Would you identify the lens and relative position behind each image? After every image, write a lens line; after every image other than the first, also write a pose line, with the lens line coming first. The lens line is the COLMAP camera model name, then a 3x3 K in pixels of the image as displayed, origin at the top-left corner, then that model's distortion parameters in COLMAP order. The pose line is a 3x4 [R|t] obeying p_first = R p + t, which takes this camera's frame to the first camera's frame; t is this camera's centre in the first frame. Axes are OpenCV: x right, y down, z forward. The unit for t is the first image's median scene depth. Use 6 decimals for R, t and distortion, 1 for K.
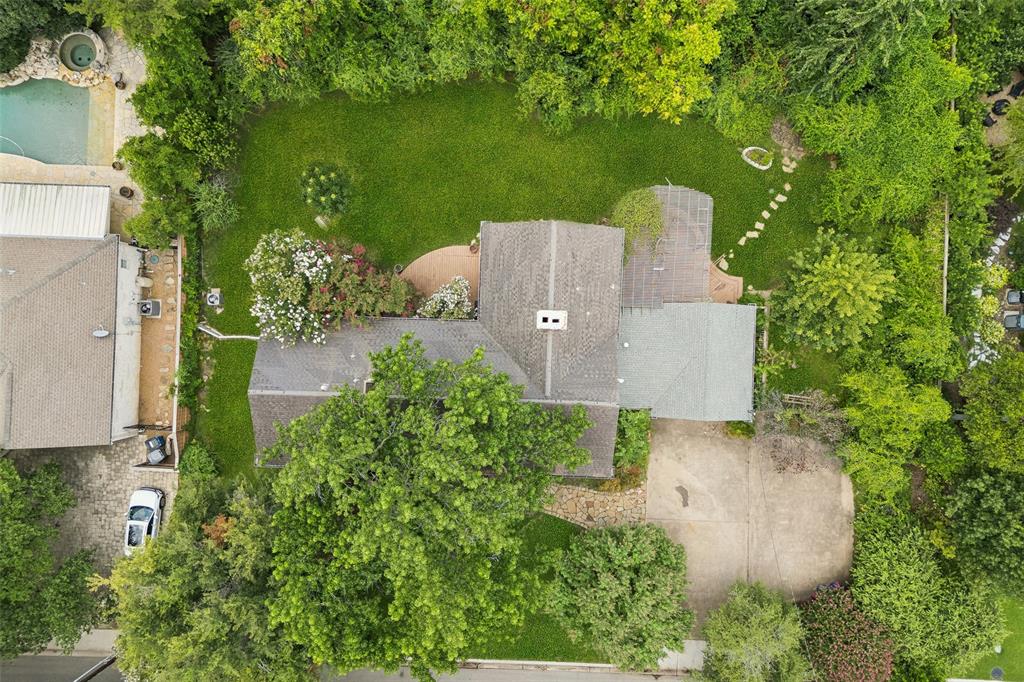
lens RADIAL K [[714.3, 0, 515.6], [0, 714.3, 337.7], [0, 0, 1]] dist [0.091539, -0.109620]
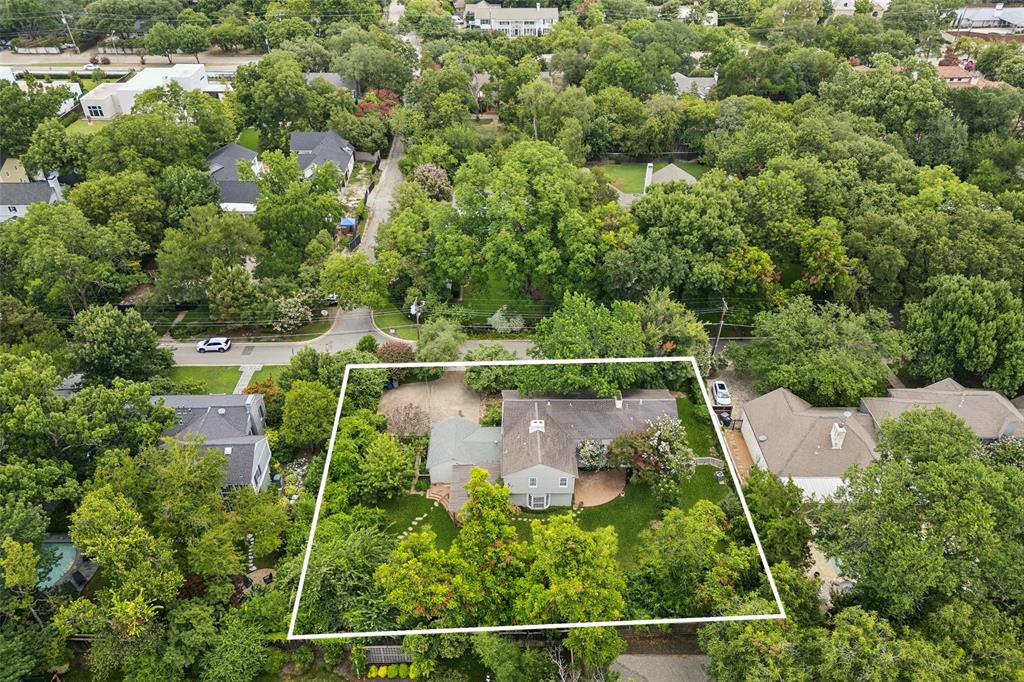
lens RADIAL K [[714.3, 0, 515.6], [0, 714.3, 337.7], [0, 0, 1]] dist [0.091539, -0.109620]
pose [[-0.998612, 0.043920, -0.029065, 0.129448], [-0.049563, -0.597071, 0.800656, -1.271273], [0.017811, 0.800985, 0.598419, -0.369808]]
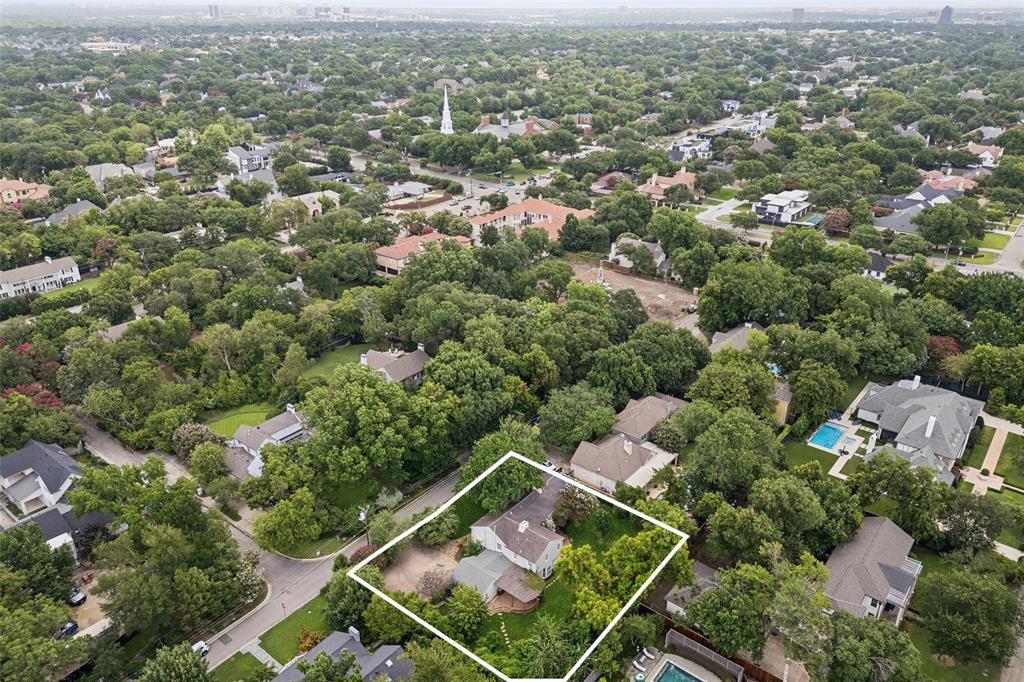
lens RADIAL K [[714.3, 0, 515.6], [0, 714.3, 337.7], [0, 0, 1]] dist [0.091539, -0.109620]
pose [[-0.597971, 0.342226, -0.724784, 1.702675], [-0.801516, -0.256990, 0.539933, -1.219319], [-0.001483, 0.903790, 0.427973, -0.886926]]
